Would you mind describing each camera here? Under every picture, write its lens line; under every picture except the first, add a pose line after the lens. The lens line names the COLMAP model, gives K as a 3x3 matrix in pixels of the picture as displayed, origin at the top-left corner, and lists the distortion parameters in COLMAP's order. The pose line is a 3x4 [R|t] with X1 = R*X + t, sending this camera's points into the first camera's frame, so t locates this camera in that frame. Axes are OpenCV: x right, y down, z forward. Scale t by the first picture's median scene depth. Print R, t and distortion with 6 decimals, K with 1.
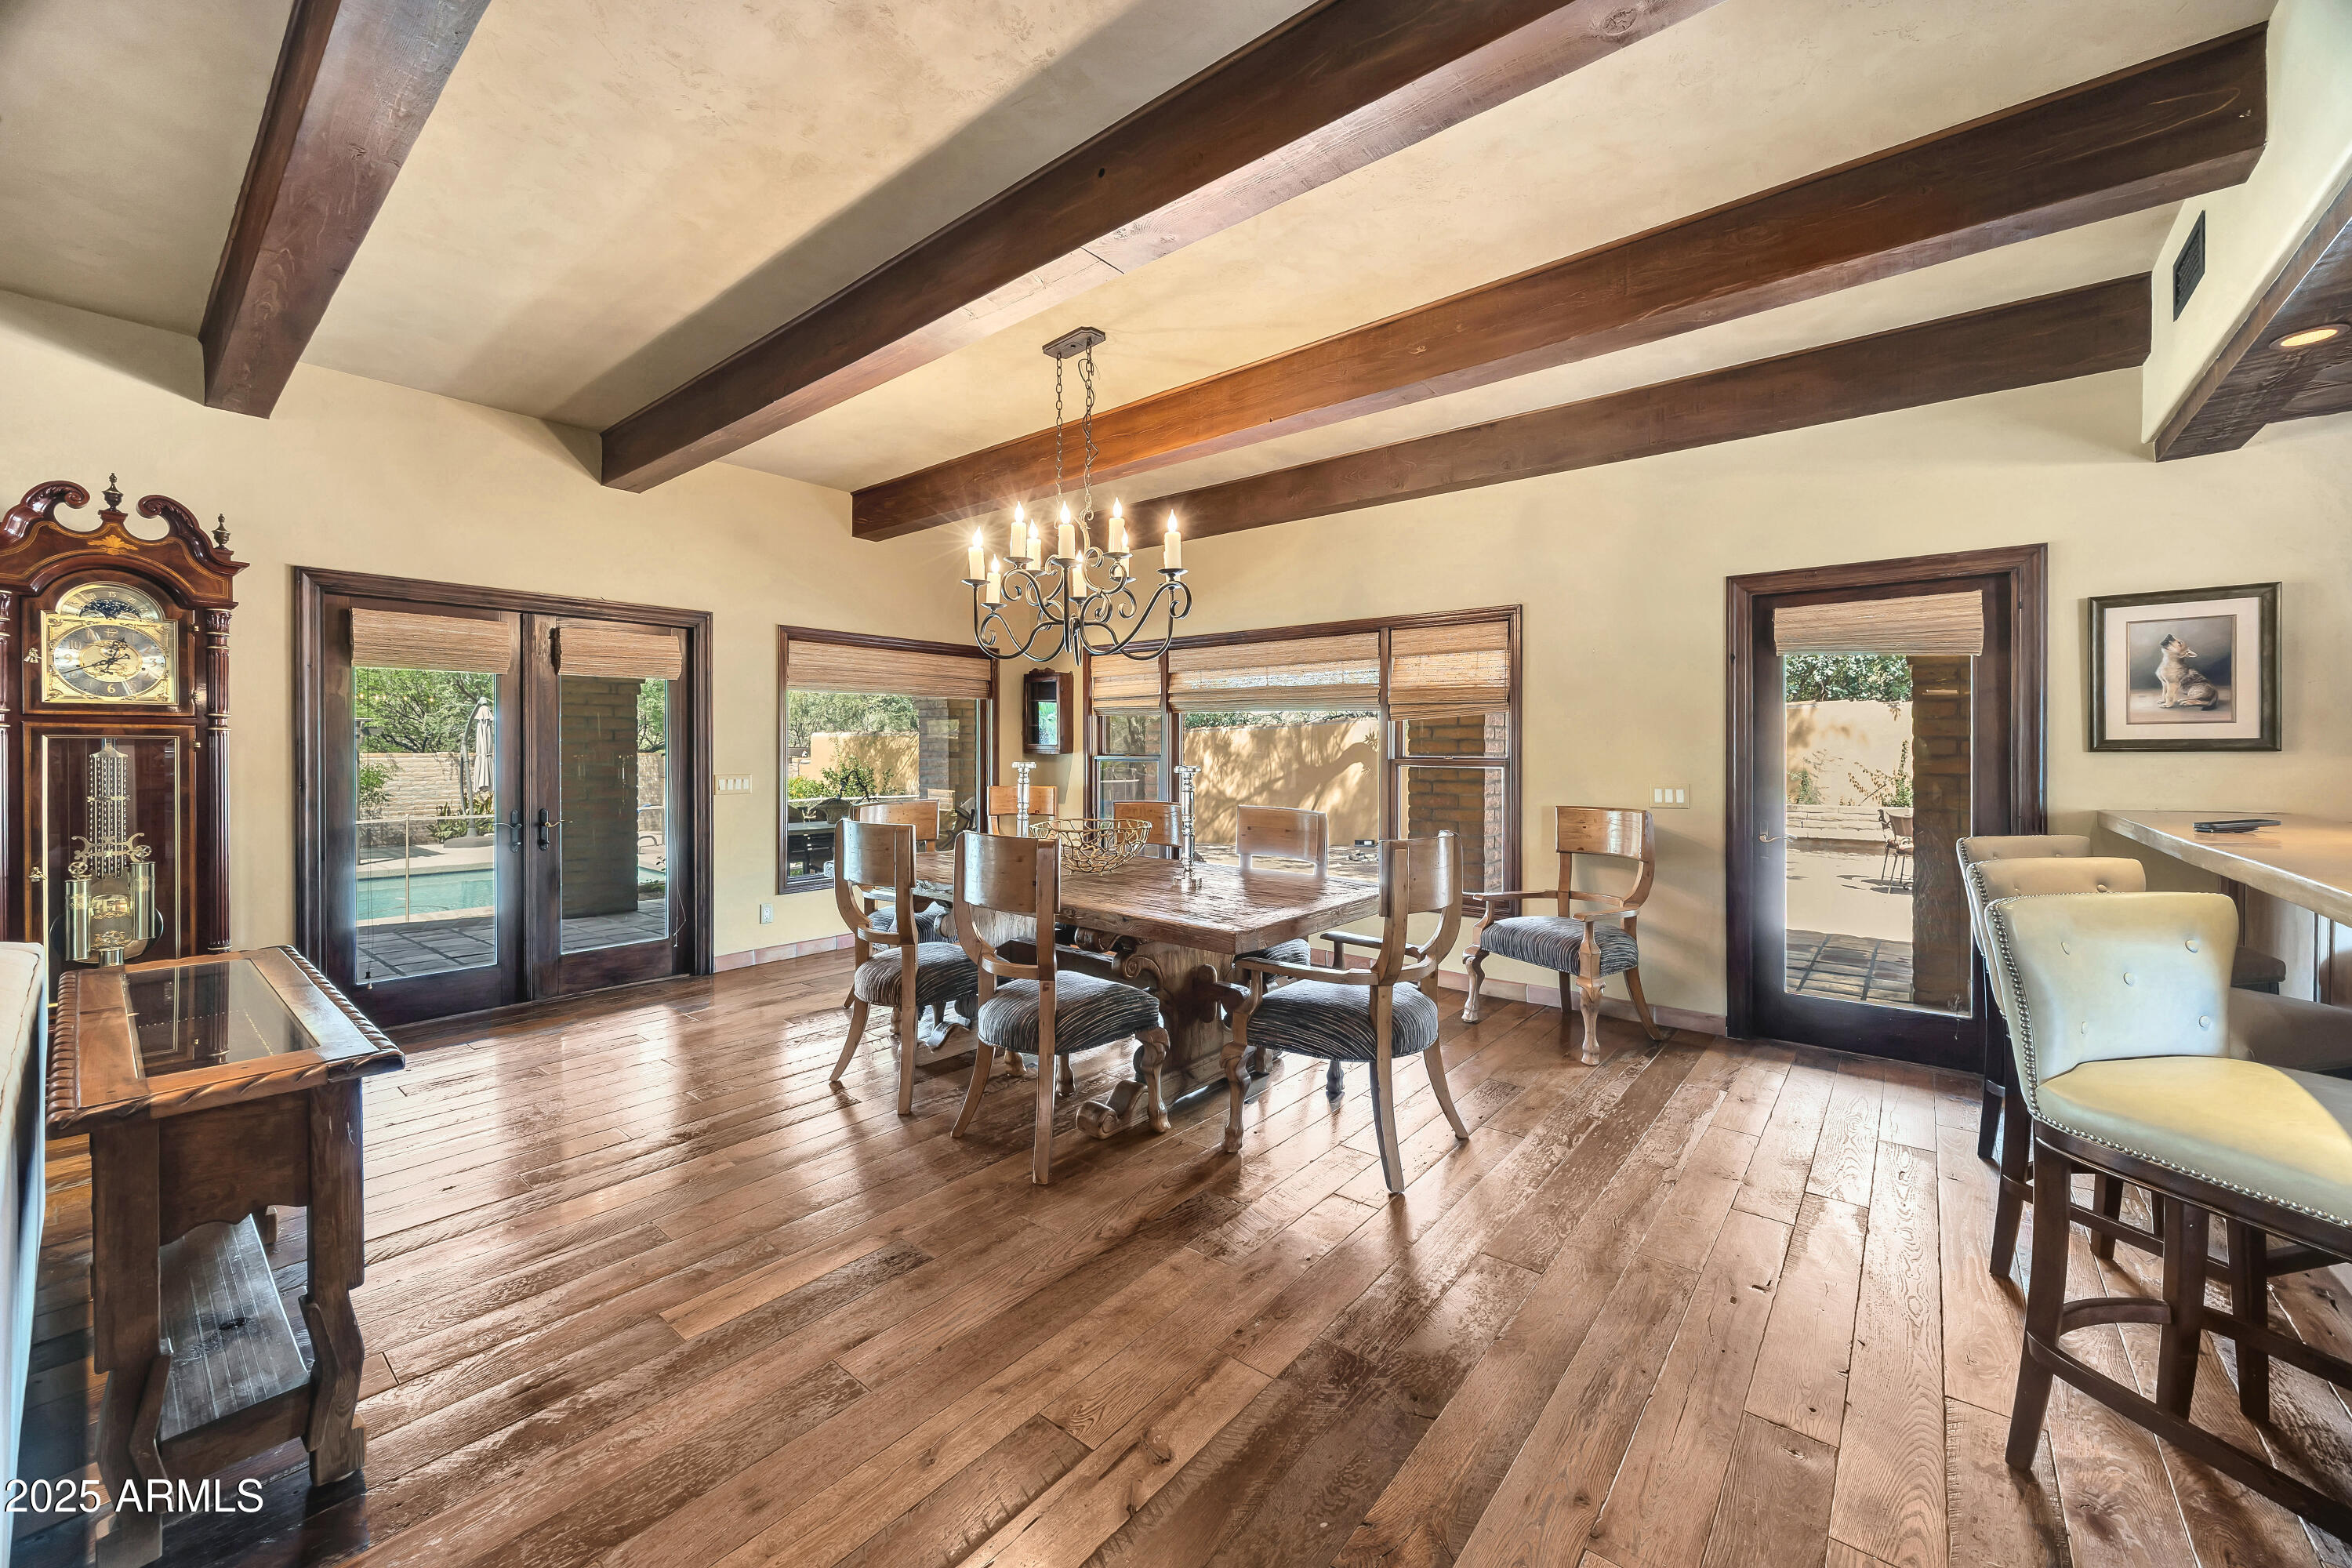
lens RADIAL K [[910.1, 0, 1182.6], [0, 910.1, 752.1], [0, 0, 1]] dist [-0.008191, -0.000167]
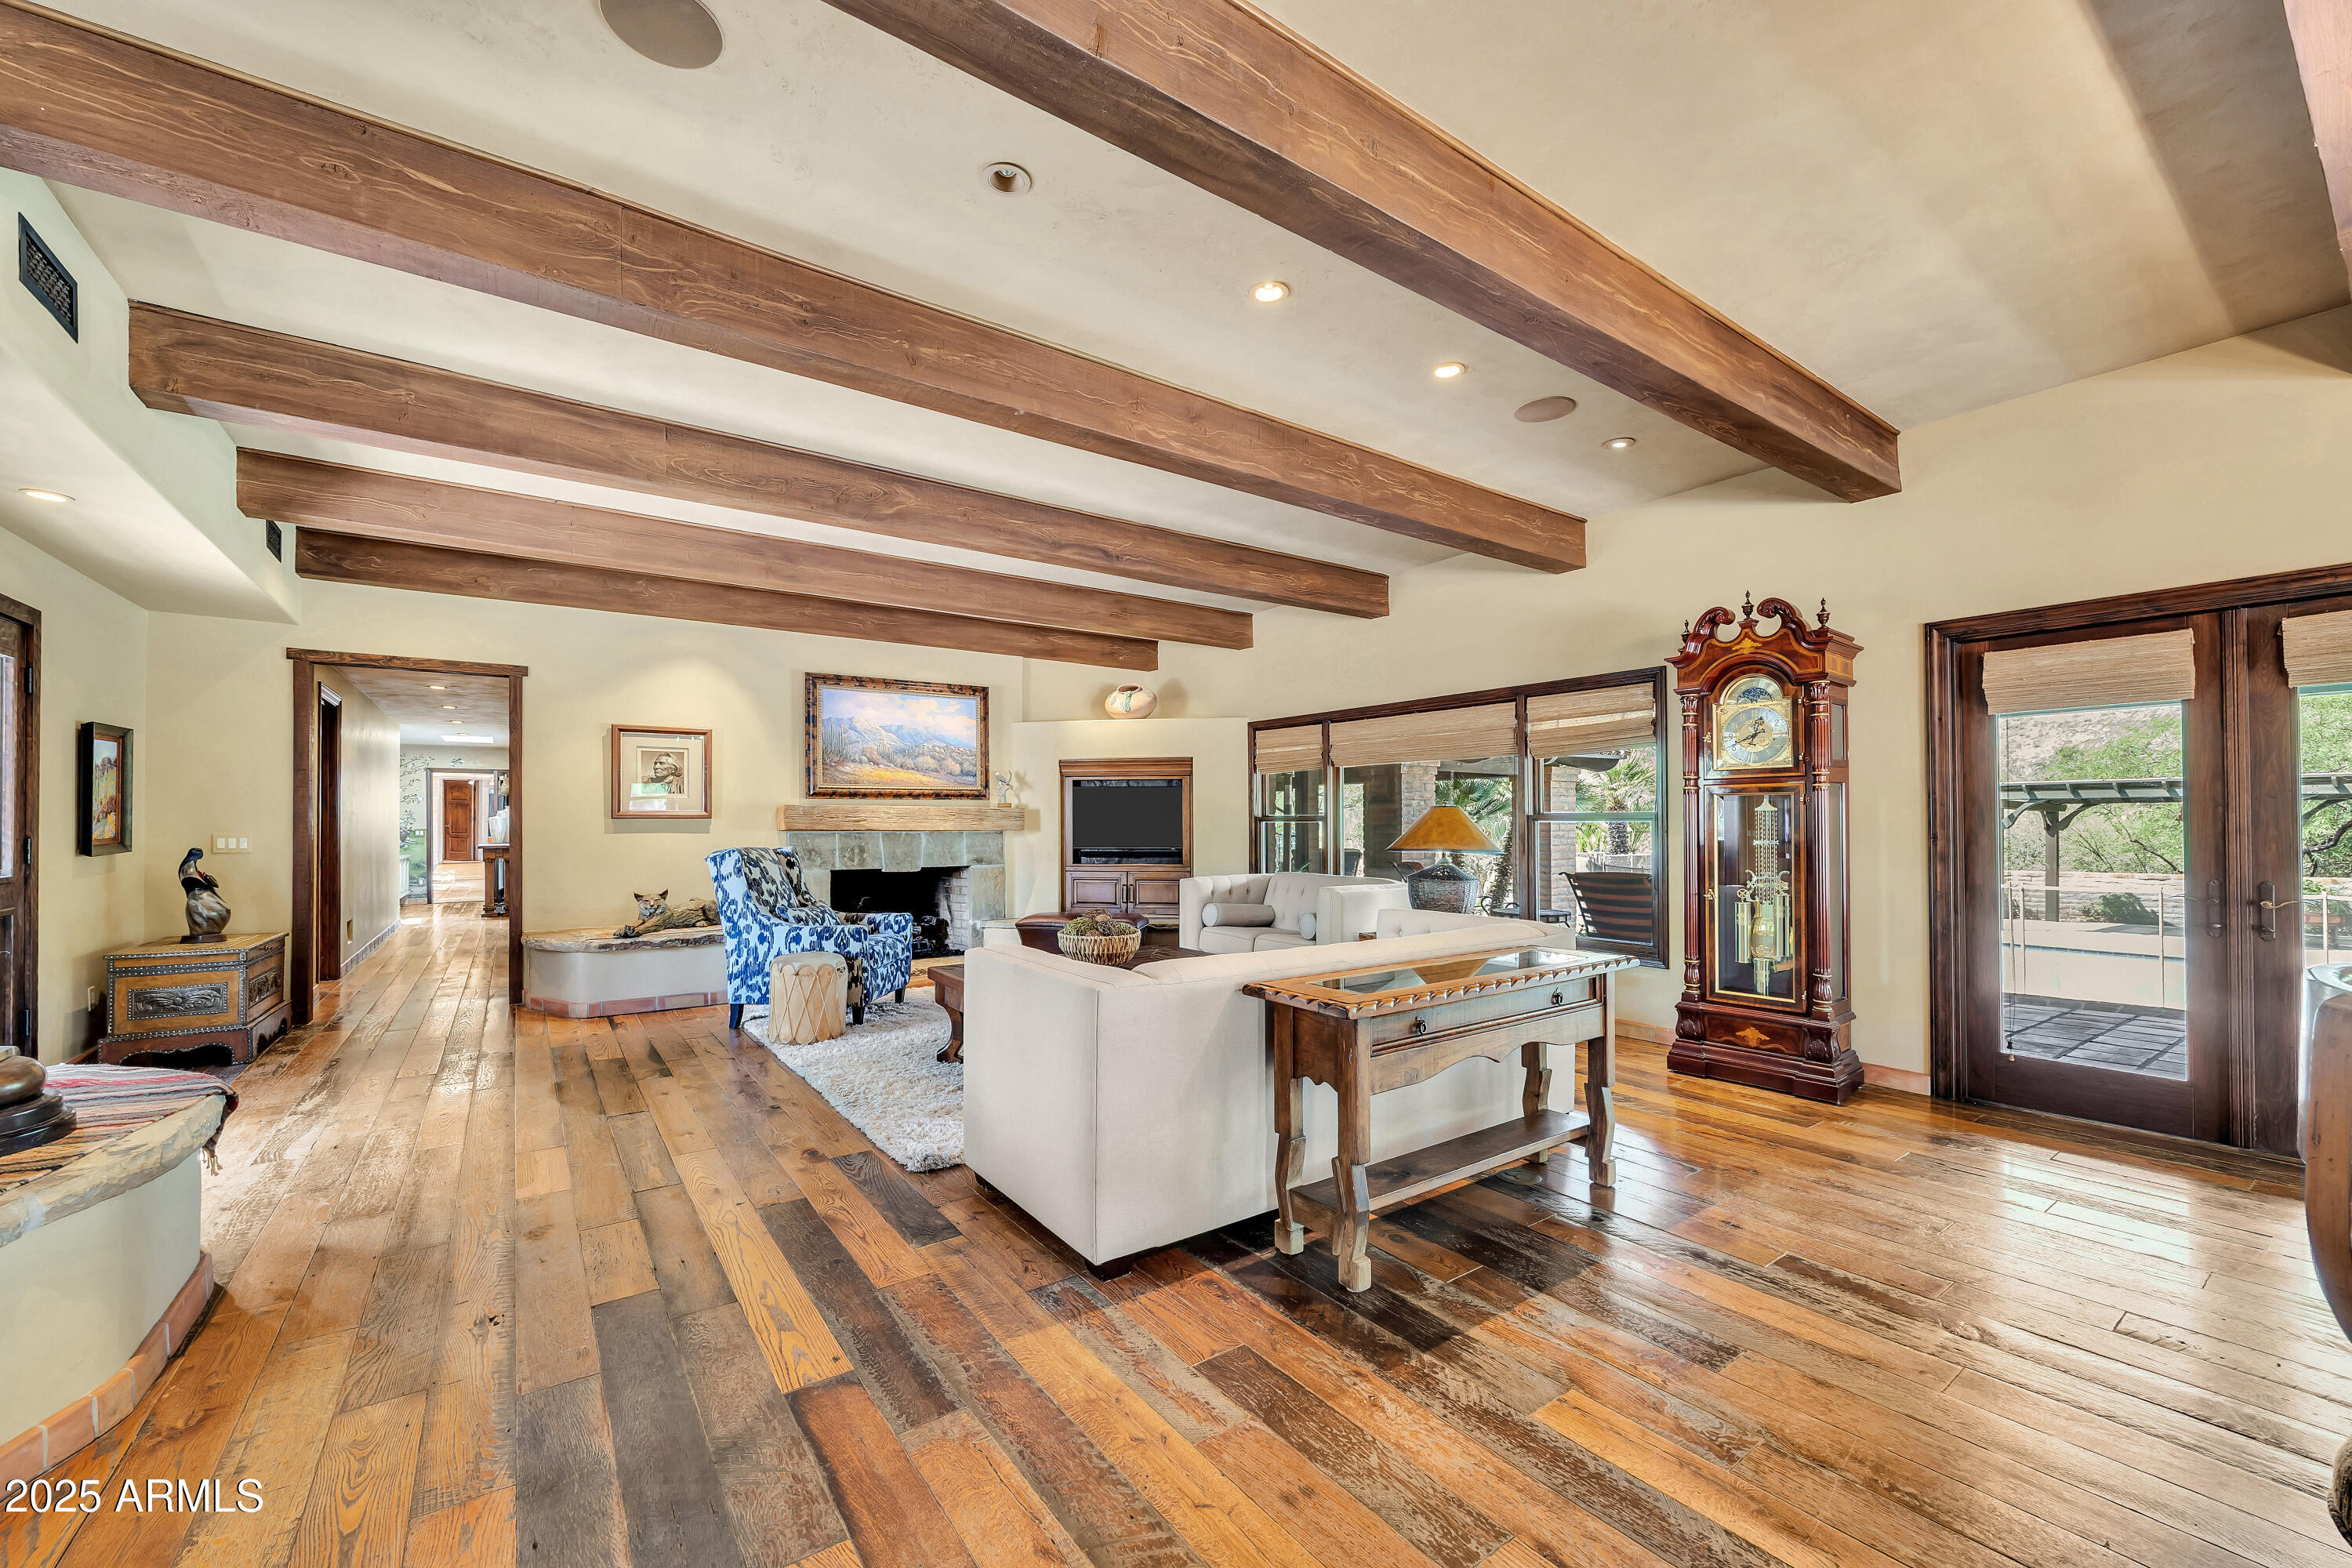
lens RADIAL K [[889.8, 0, 1158.4], [0, 889.8, 813.4], [0, 0, 1]] dist [-0.005681, -0.000067]
pose [[-0.261040, -0.009748, -0.965279, 0.160898], [0.000370, 0.999948, -0.010198, 0.014156], [0.965328, -0.003019, -0.261023, 0.310591]]
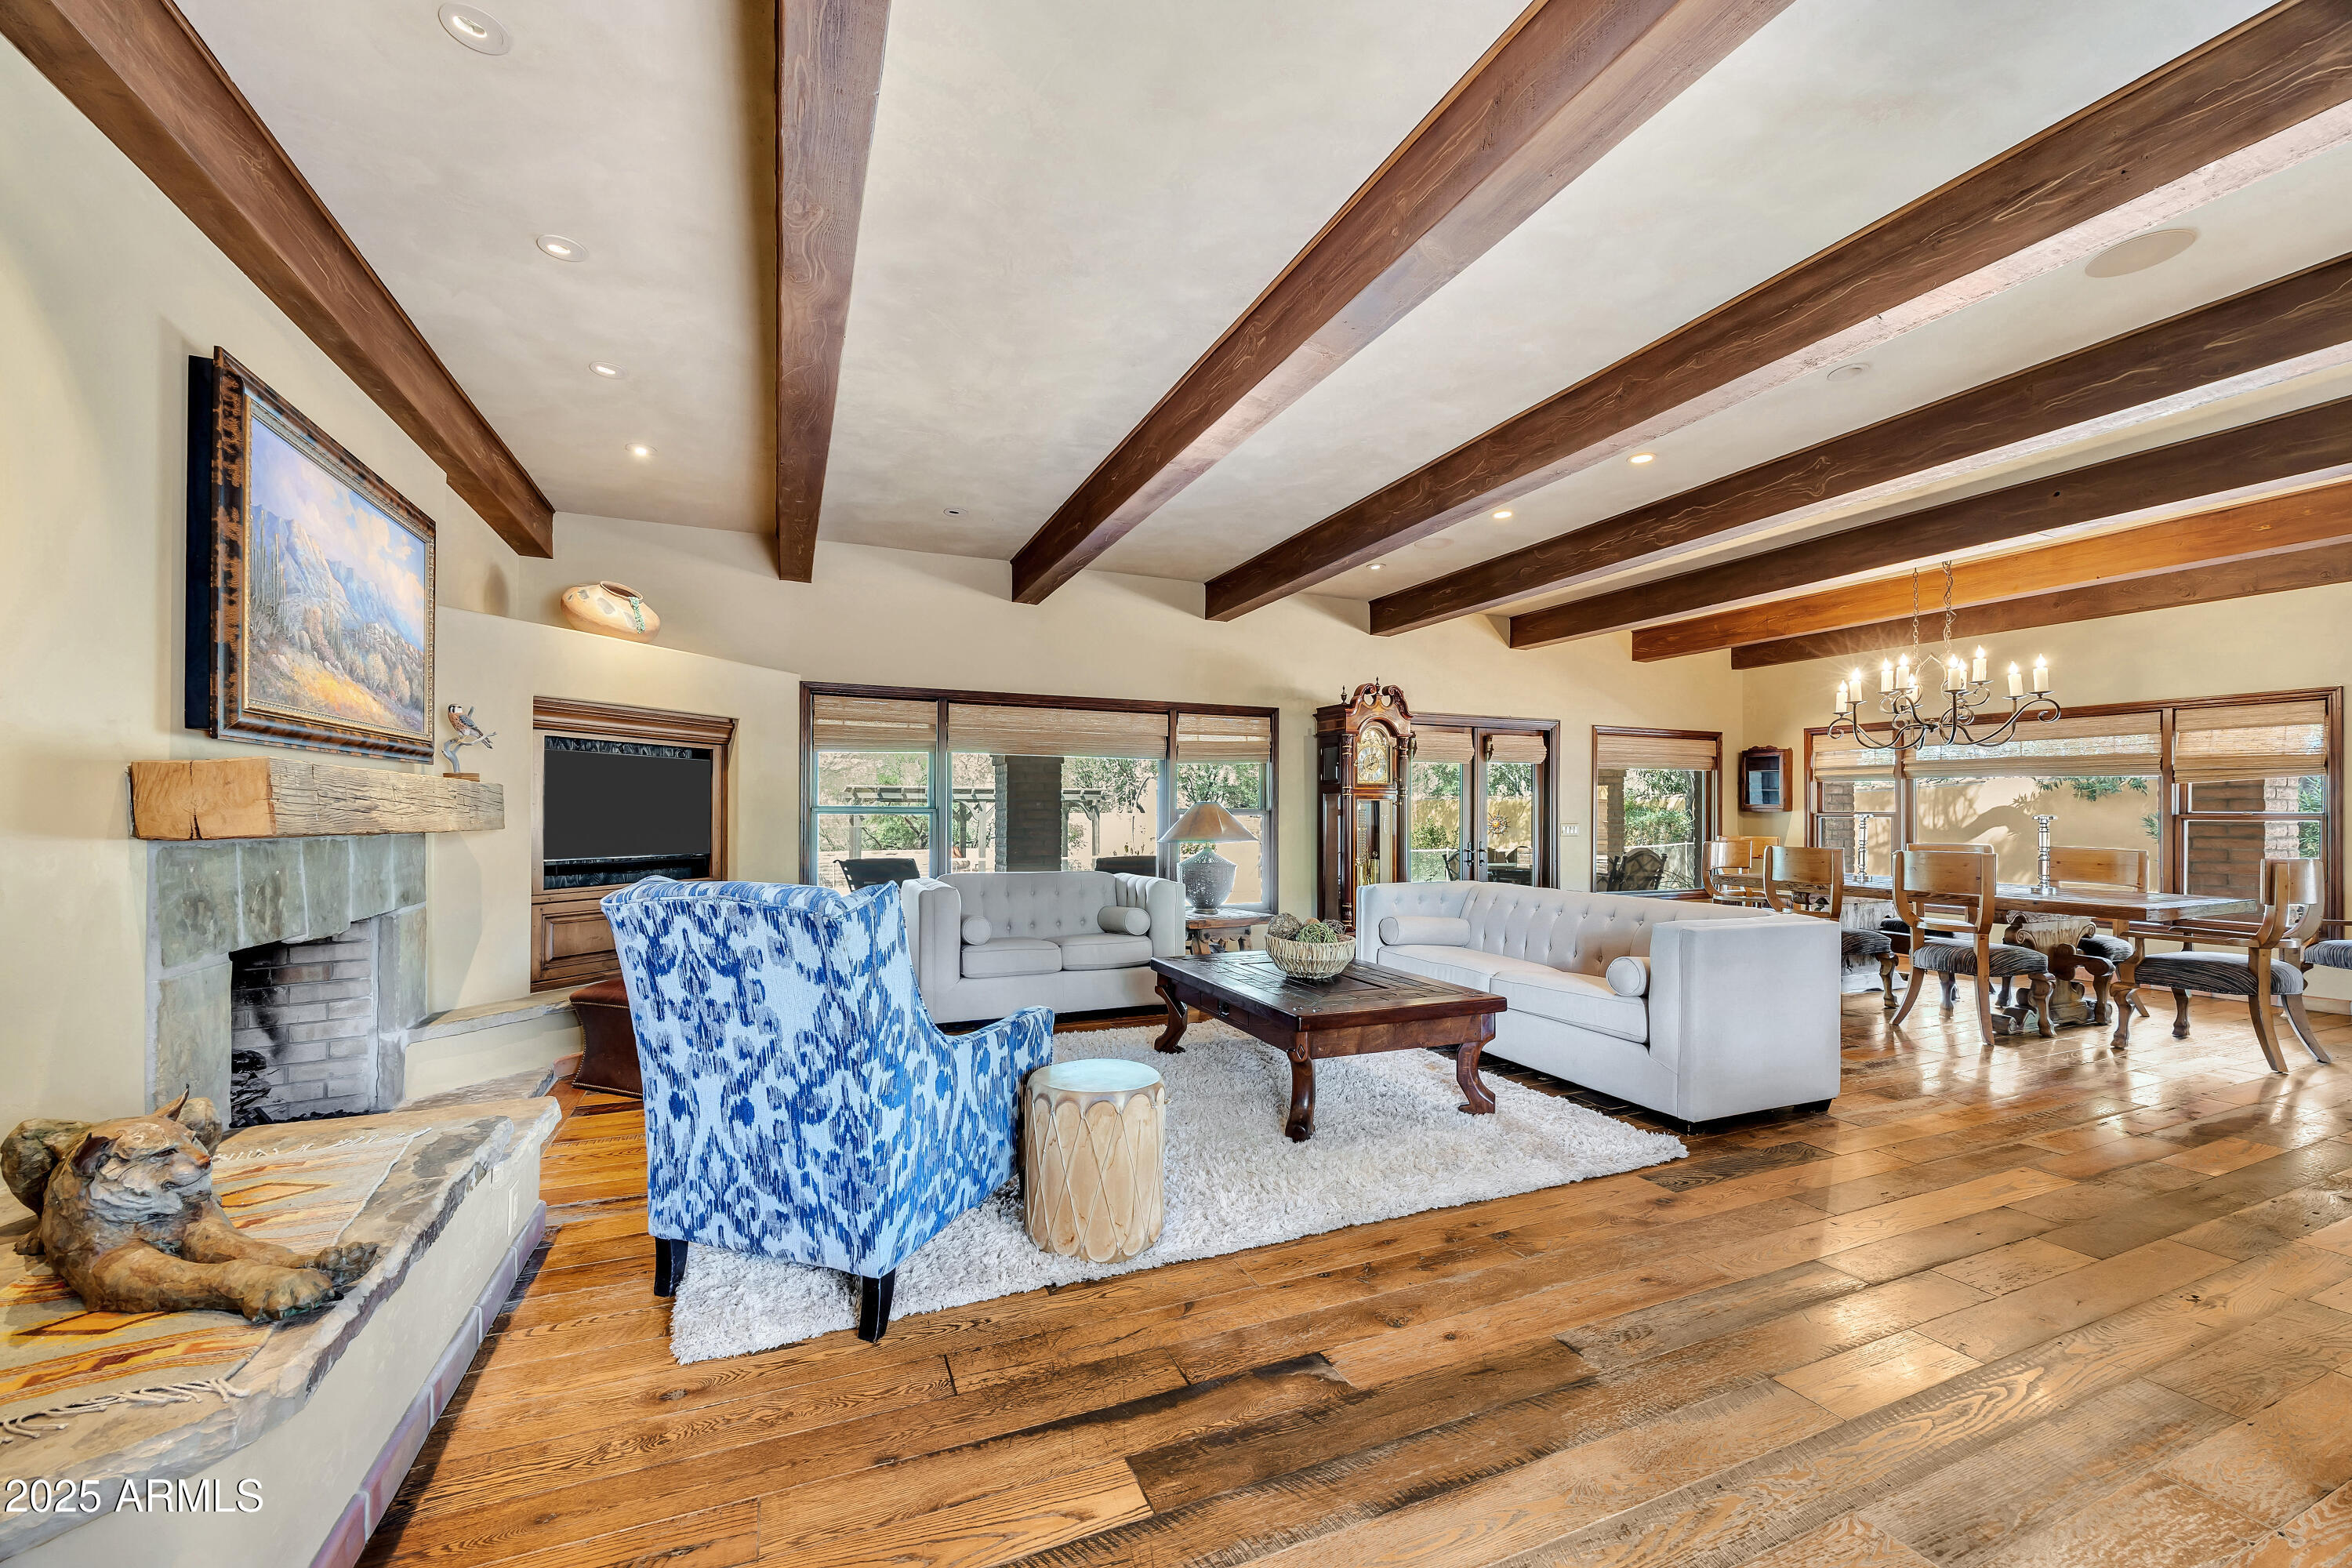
lens RADIAL K [[889.8, 0, 1158.4], [0, 889.8, 813.4], [0, 0, 1]] dist [-0.005681, -0.000067]
pose [[0.872365, 0.003048, -0.488846, -0.367157], [-0.004291, 0.999990, -0.001423, 0.012583], [0.488836, 0.003339, 0.872369, -0.674668]]
